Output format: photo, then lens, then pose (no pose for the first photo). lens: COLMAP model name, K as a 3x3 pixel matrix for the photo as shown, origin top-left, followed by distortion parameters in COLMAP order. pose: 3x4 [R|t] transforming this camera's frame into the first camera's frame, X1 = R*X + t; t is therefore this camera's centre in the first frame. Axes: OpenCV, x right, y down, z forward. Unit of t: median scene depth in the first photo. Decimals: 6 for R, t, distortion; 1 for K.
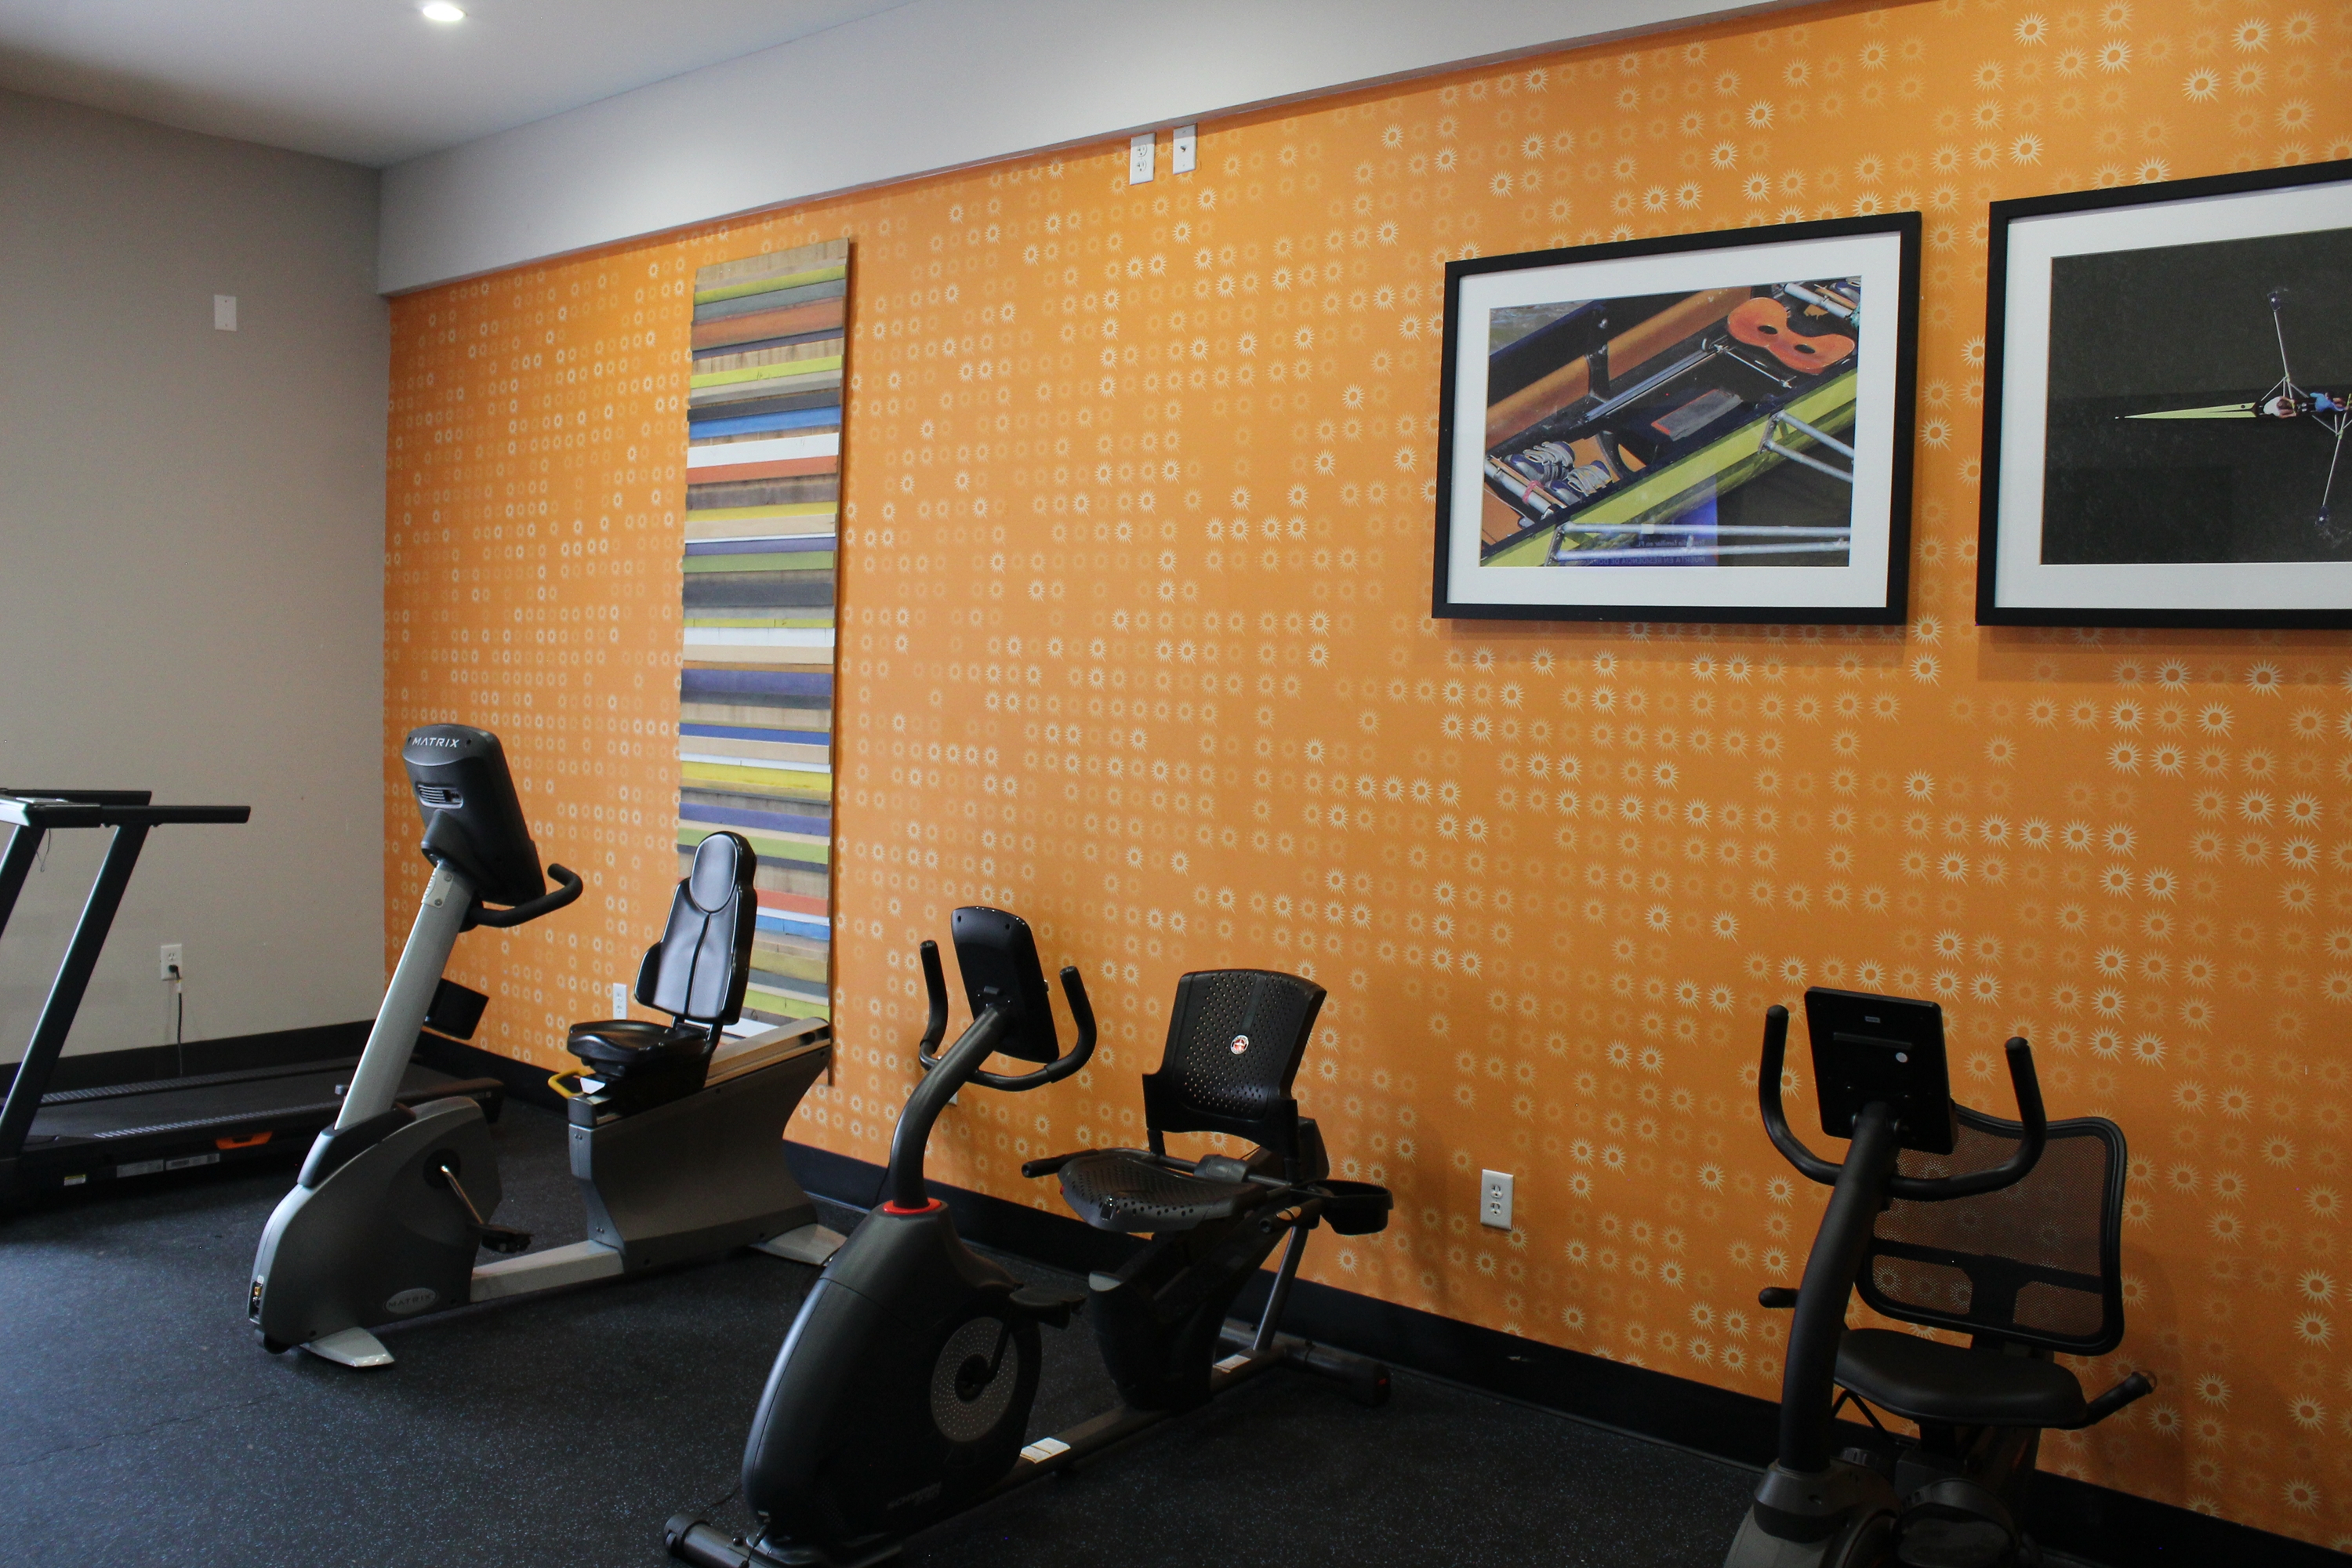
lens RADIAL K [[1956.6, 0, 1182.9], [0, 1956.6, 785.2], [0, 0, 1]] dist [-0.156413, 0.149303]
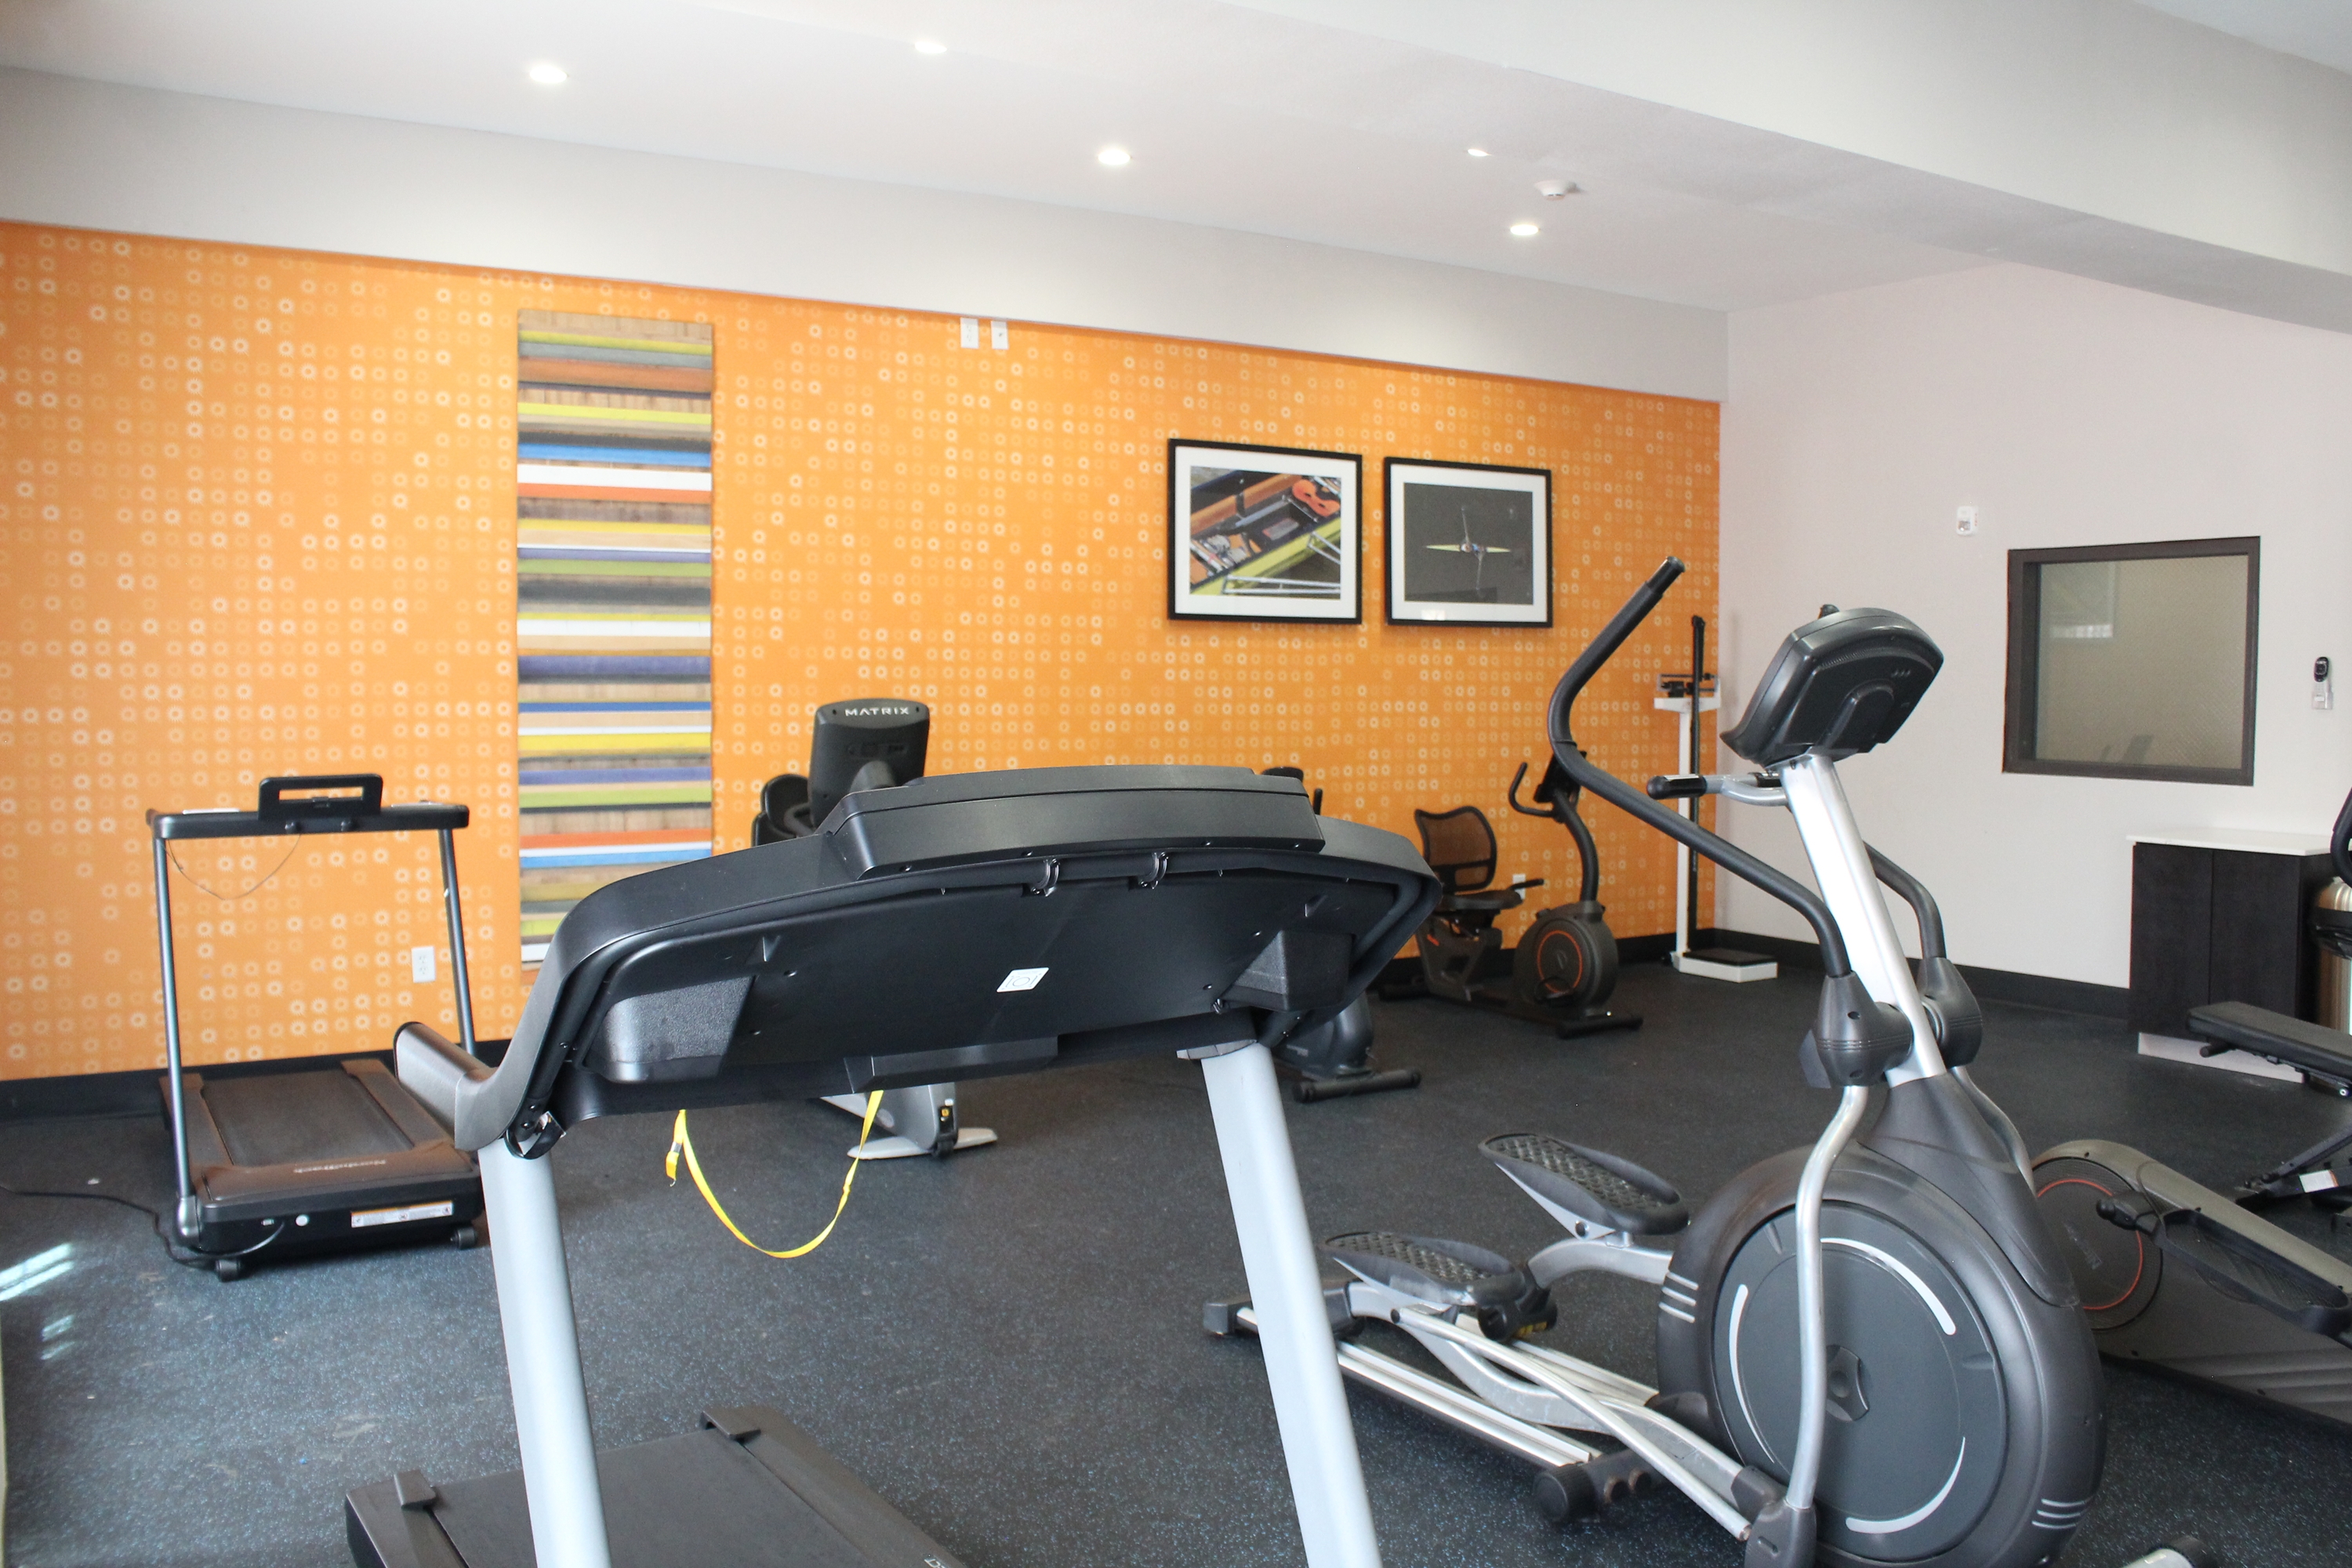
lens RADIAL K [[1956.6, 0, 1182.9], [0, 1956.6, 785.2], [0, 0, 1]] dist [-0.156413, 0.149303]
pose [[0.309656, -0.090064, 0.946574, -1.625915], [0.054037, 0.995562, 0.077048, -0.066243], [-0.949312, 0.027292, 0.313149, 0.349951]]
